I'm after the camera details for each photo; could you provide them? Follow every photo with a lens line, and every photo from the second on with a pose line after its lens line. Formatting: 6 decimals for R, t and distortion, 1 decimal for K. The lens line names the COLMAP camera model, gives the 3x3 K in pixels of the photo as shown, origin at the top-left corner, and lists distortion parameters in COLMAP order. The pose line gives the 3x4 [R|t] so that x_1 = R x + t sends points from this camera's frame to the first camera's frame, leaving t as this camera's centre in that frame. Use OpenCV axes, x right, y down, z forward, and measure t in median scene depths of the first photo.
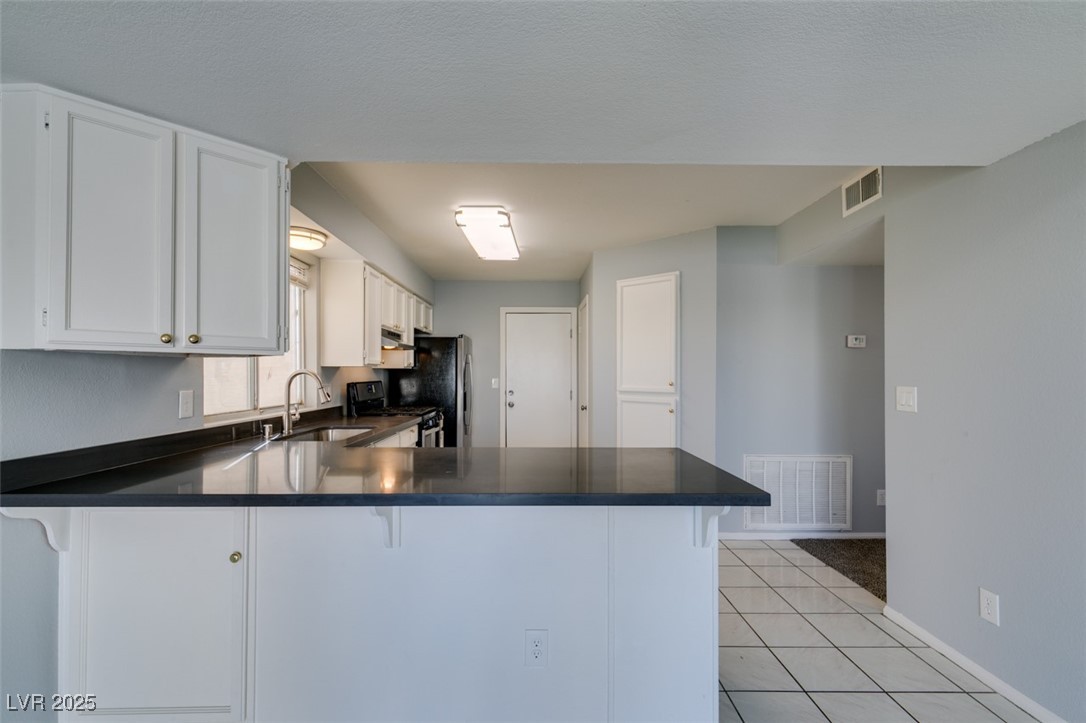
lens RADIAL K [[485.1, 0, 538.7], [0, 485.1, 369.1], [0, 0, 1]] dist [0.005756, -0.000777]
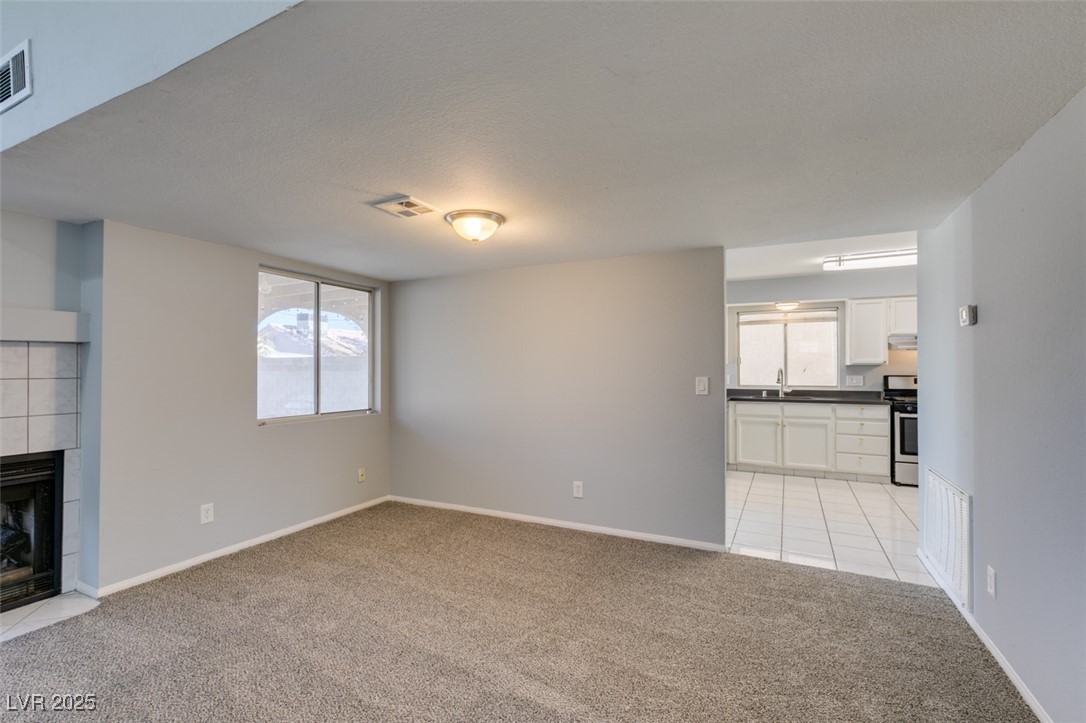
lens RADIAL K [[485.1, 0, 538.9], [0, 485.1, 368.0], [0, 0, 1]] dist [0.005756, -0.000777]
pose [[-0.462492, -0.005013, -0.886609, 1.535431], [0.007401, 0.999927, -0.009514, 0.012458], [0.886593, -0.010962, -0.462421, 0.836109]]
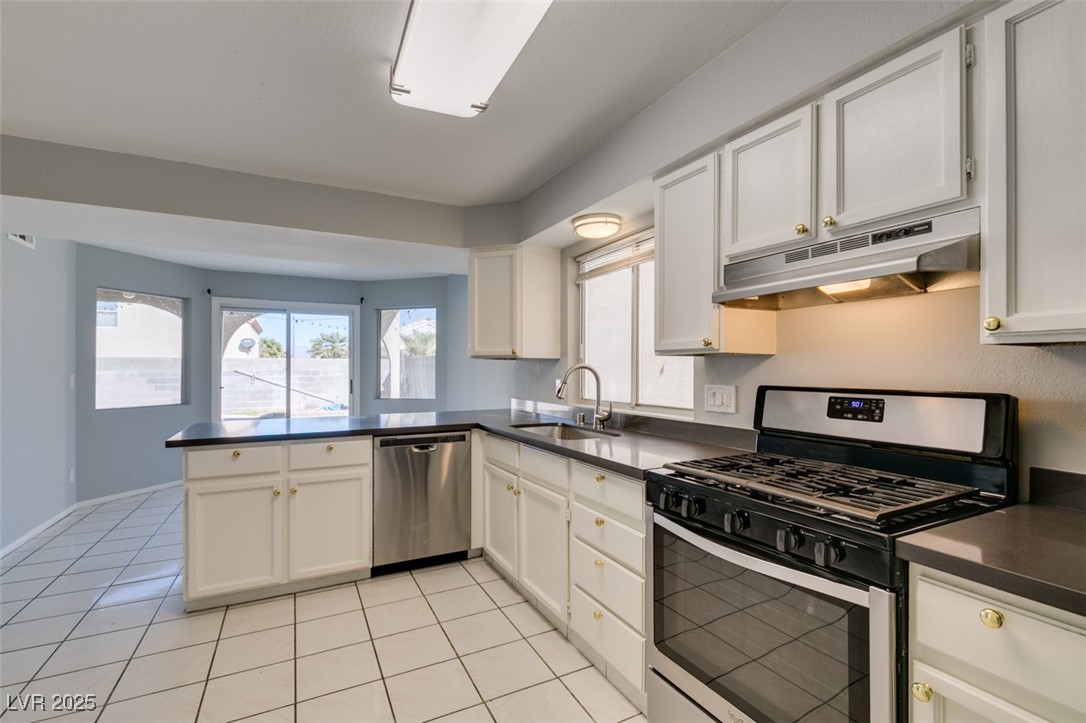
lens RADIAL K [[485.1, 0, 541.3], [0, 485.1, 366.0], [0, 0, 1]] dist [0.005756, -0.000777]
pose [[-0.895271, -0.004130, -0.445503, 0.026900], [0.002678, 0.999889, -0.014650, 0.015713], [0.445514, -0.014308, -0.895161, 1.477629]]
